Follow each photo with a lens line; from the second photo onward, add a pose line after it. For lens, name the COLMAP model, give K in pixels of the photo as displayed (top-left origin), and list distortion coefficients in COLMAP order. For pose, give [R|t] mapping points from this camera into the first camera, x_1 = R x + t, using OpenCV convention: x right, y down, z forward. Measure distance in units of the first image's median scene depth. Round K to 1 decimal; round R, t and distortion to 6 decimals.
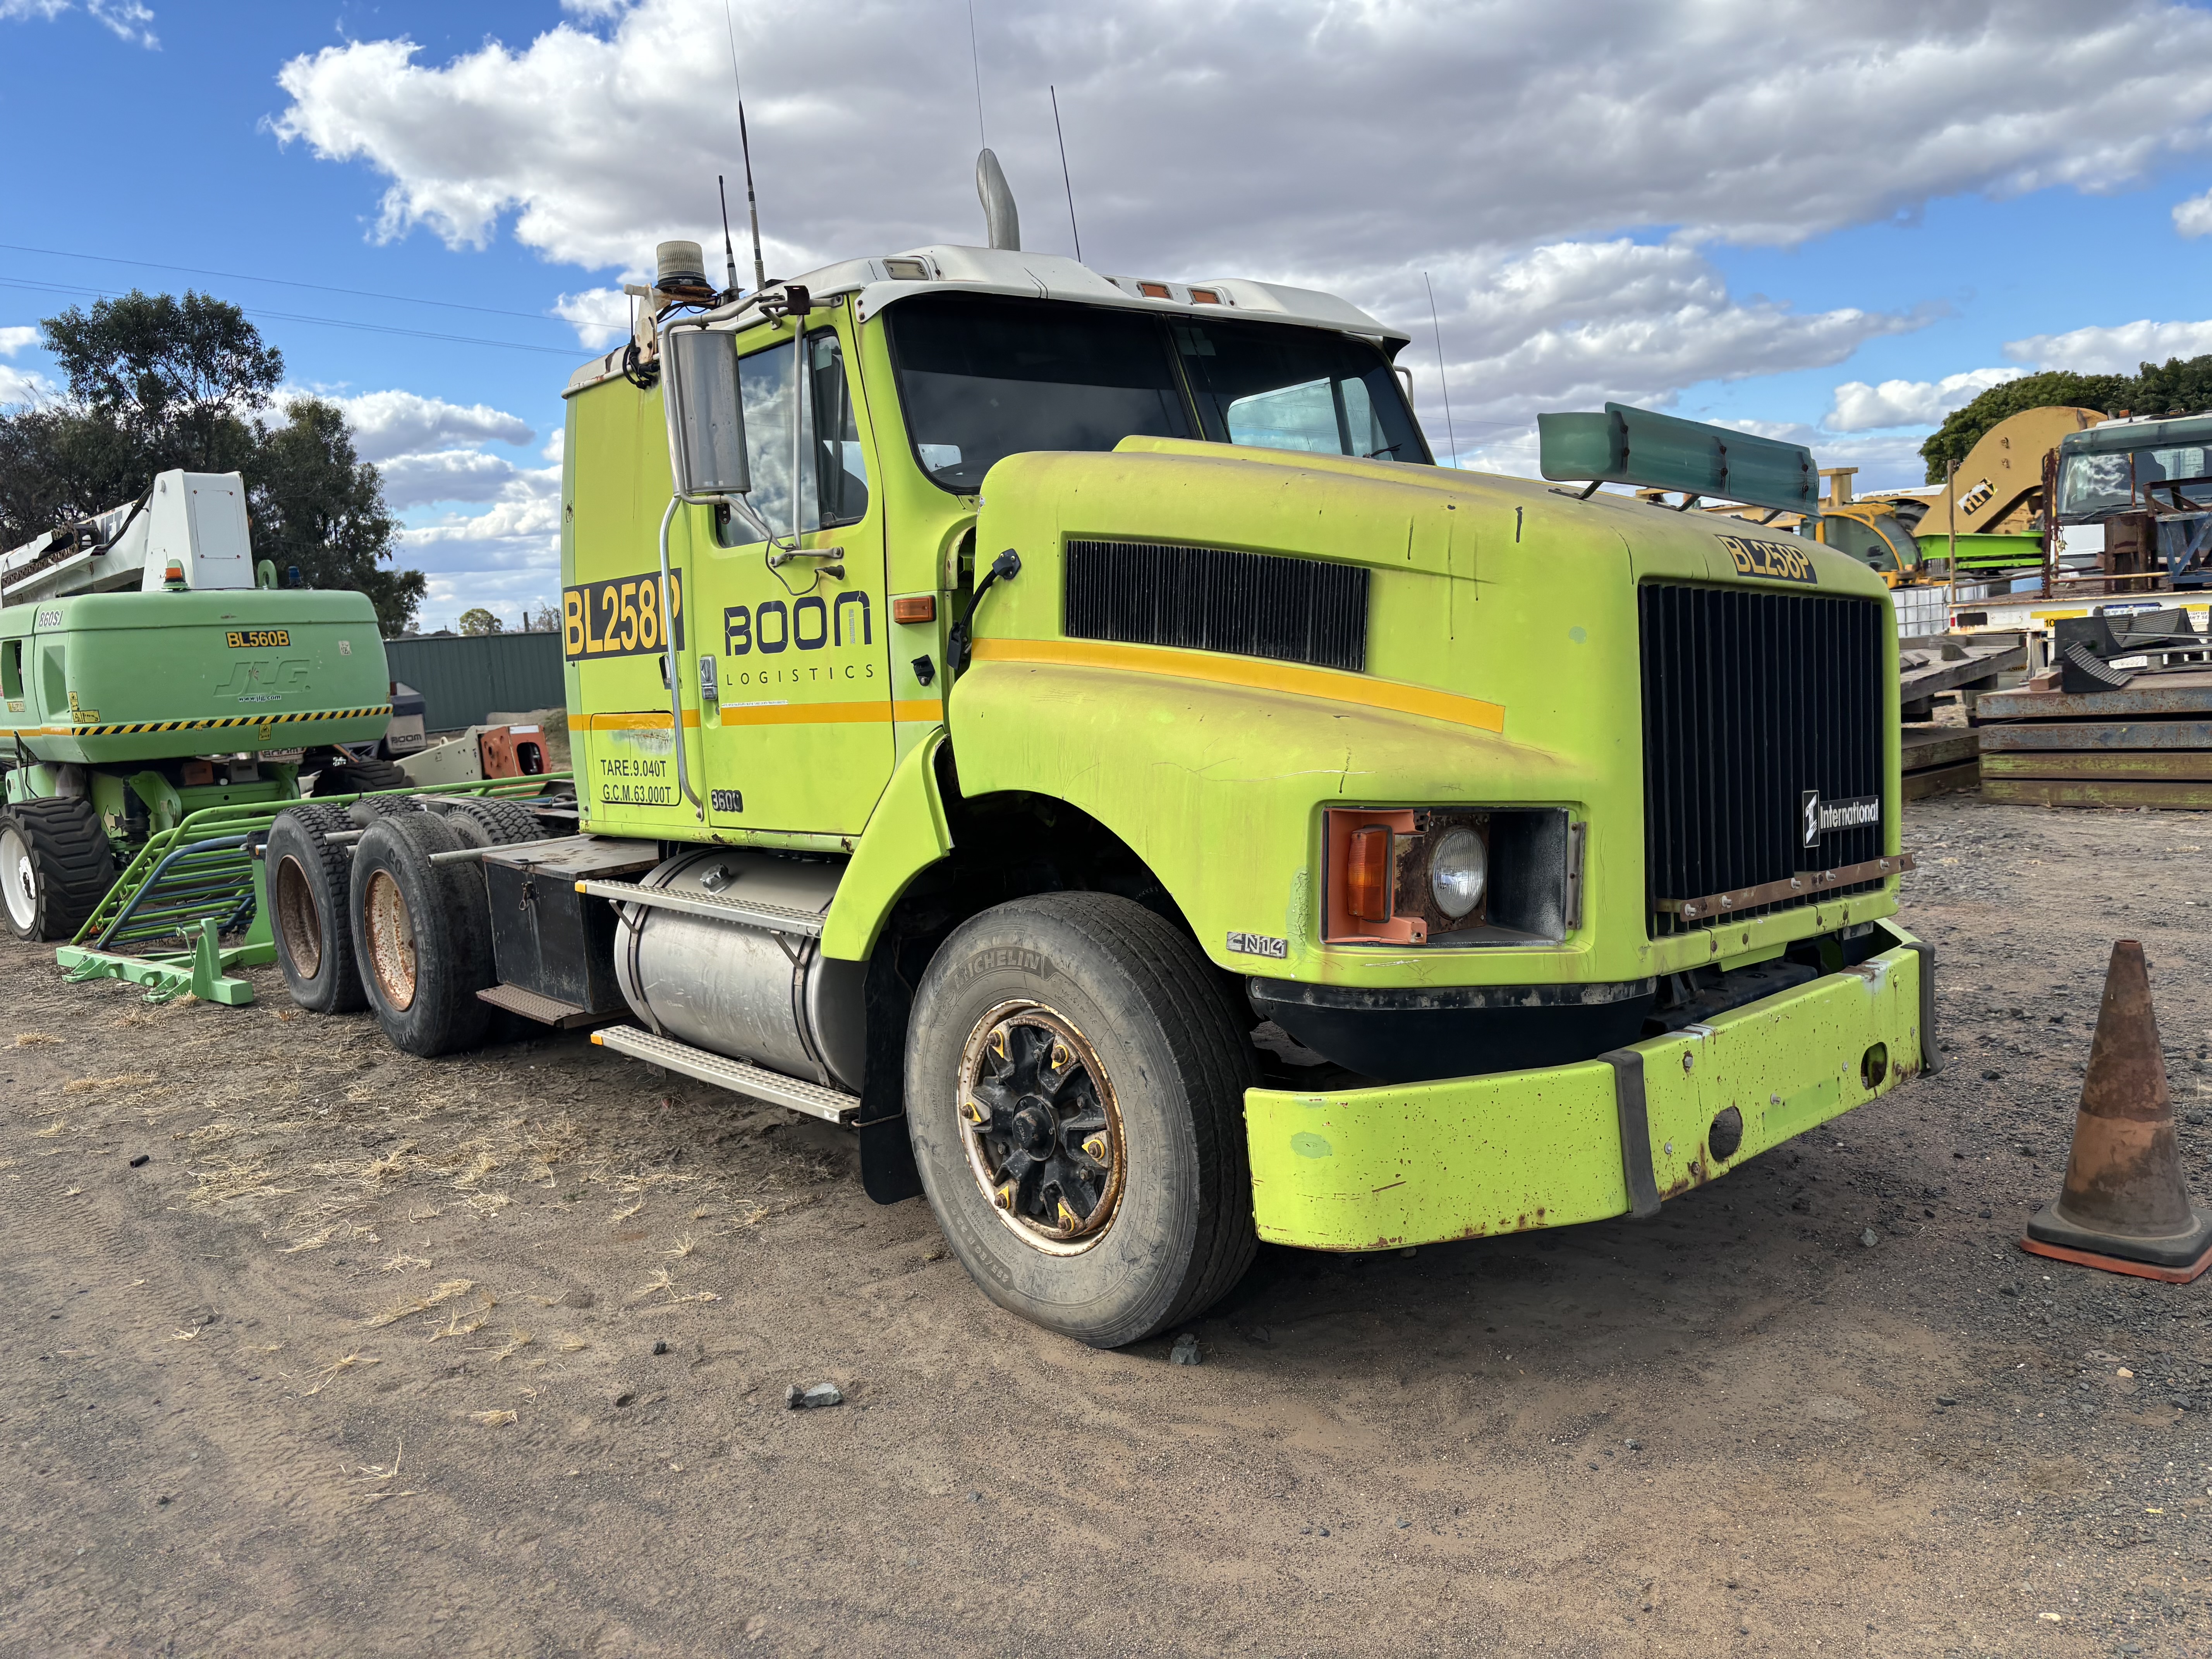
lens RADIAL K [[1661.3, 0, 1116.5], [0, 1661.3, 817.4], [0, 0, 1]] dist [0.047667, -0.053298]
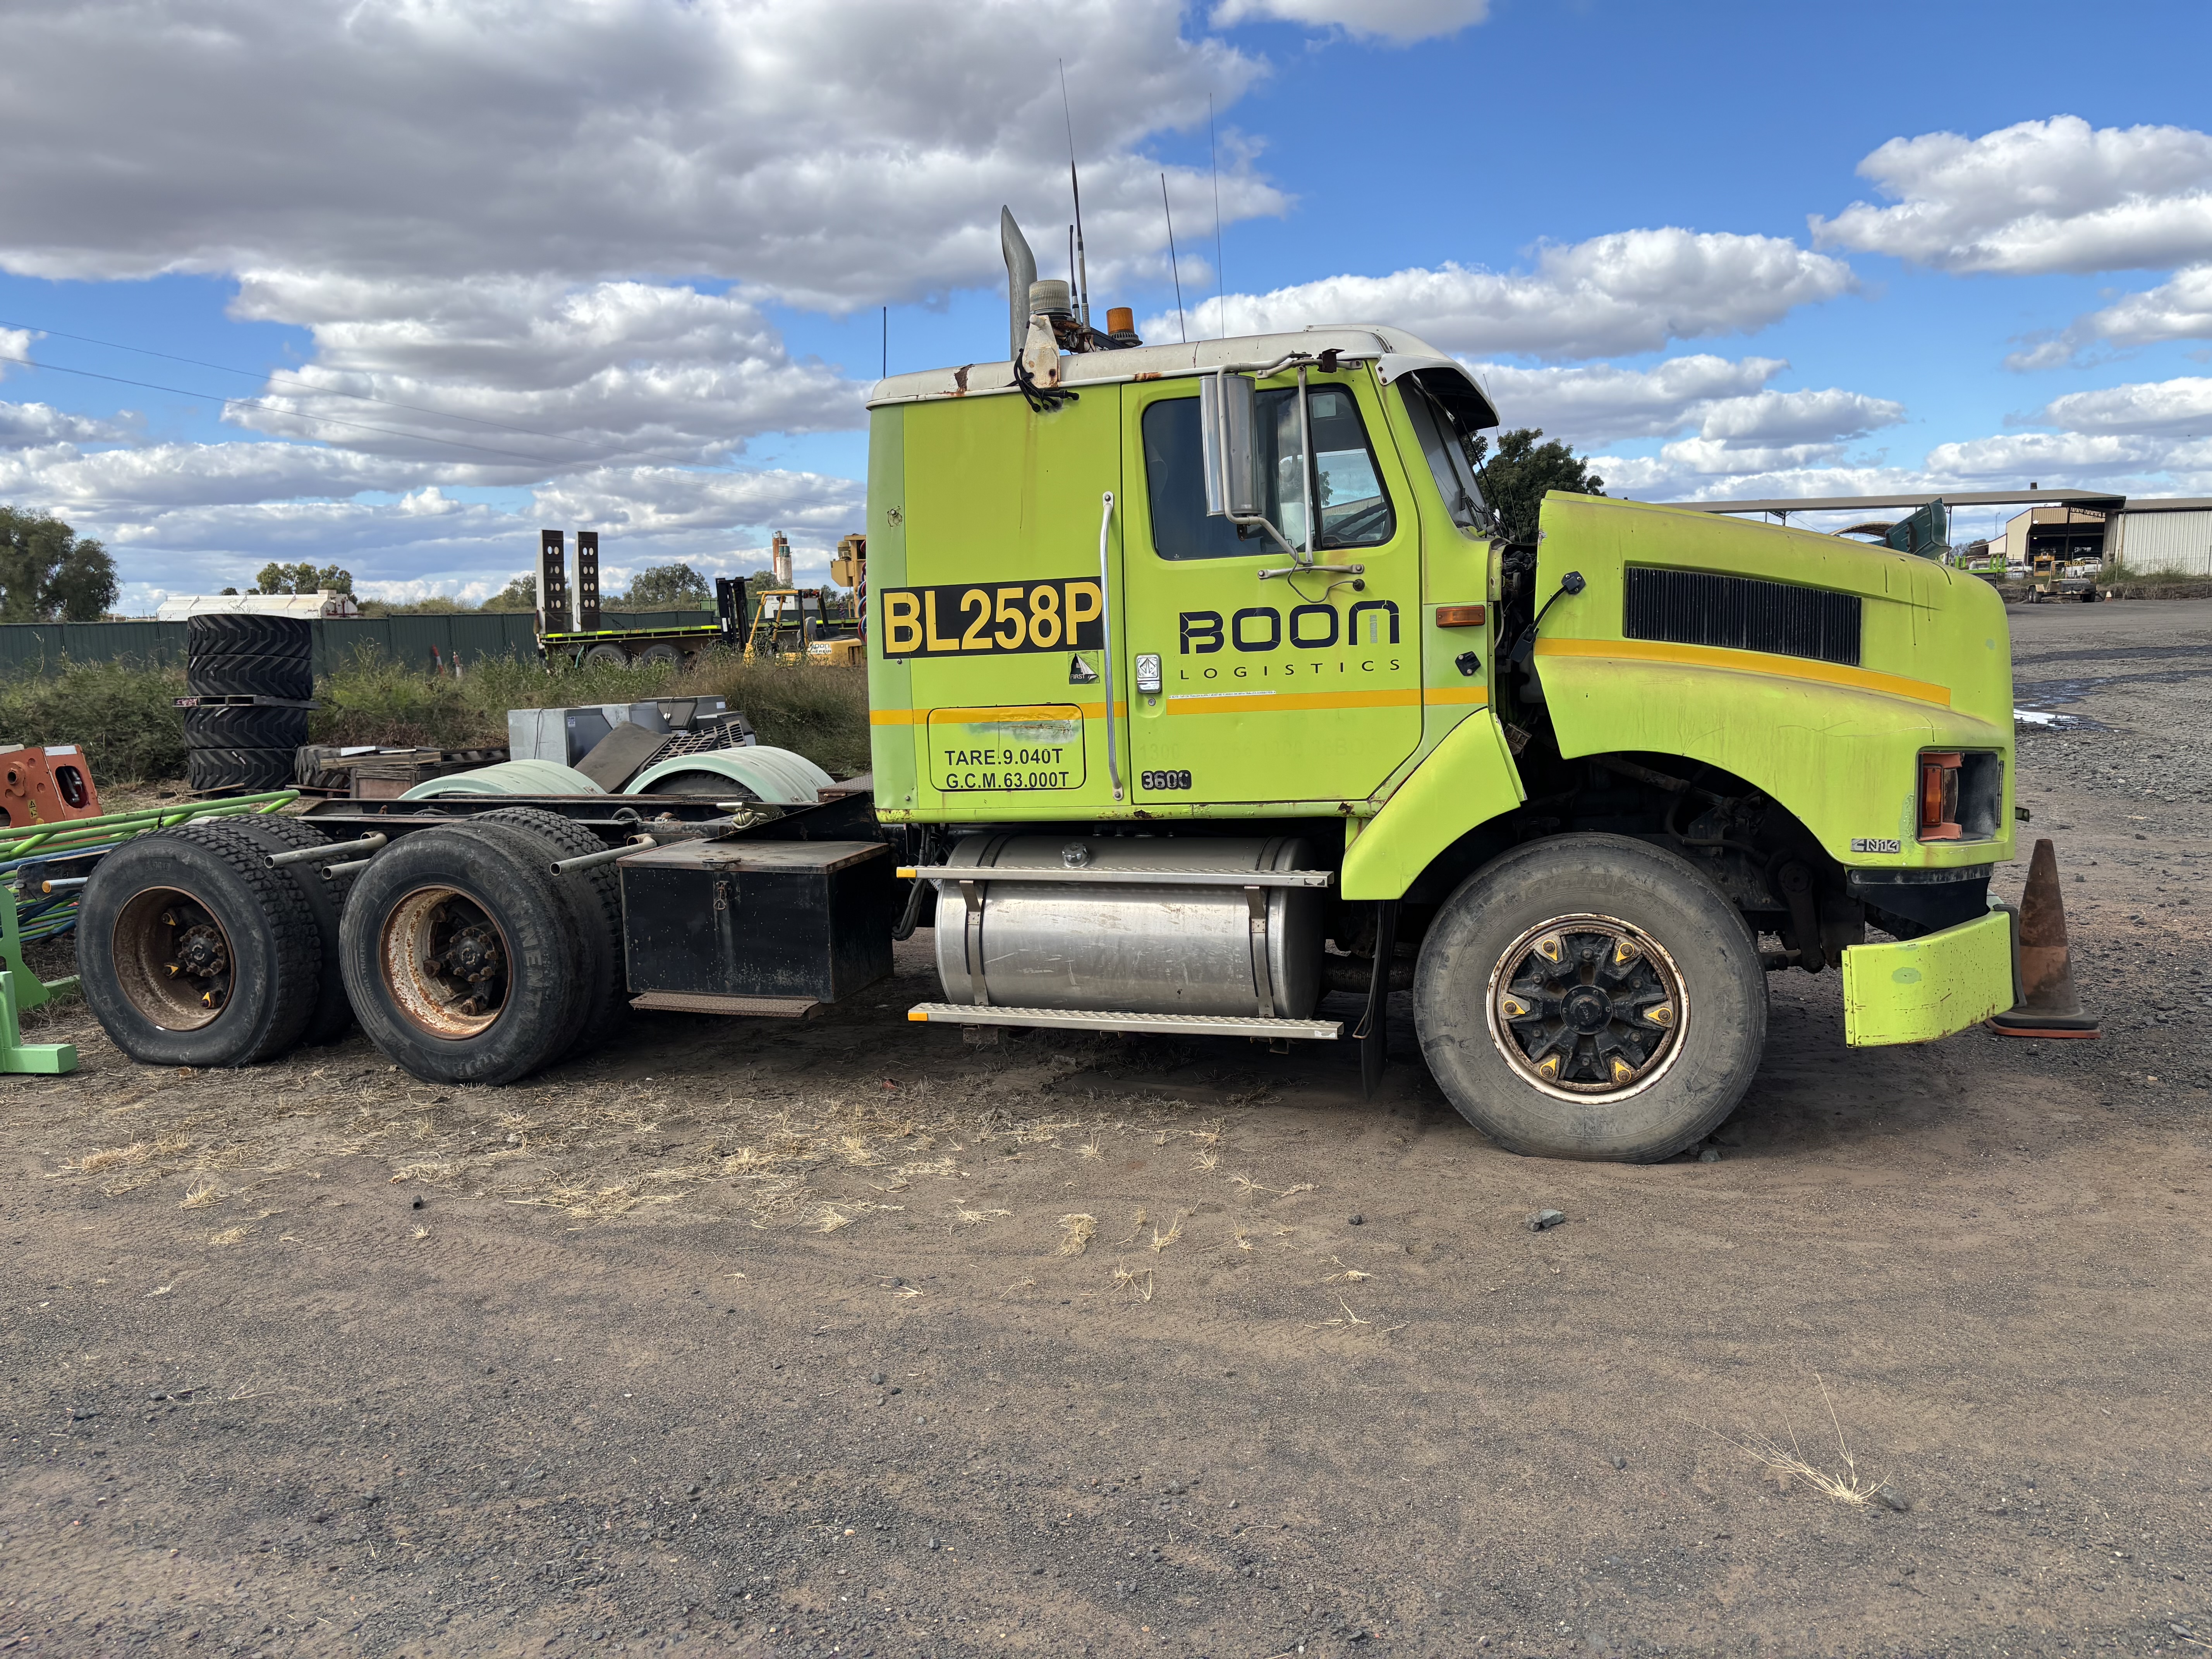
lens RADIAL K [[1652.2, 0, 1118.0], [0, 1652.2, 815.5], [0, 0, 1]] dist [0.036883, -0.022568]
pose [[0.859354, -0.029190, 0.510548, -0.962453], [0.040385, 0.999125, -0.010852, 0.028970], [-0.509785, 0.029945, 0.859781, 0.043884]]
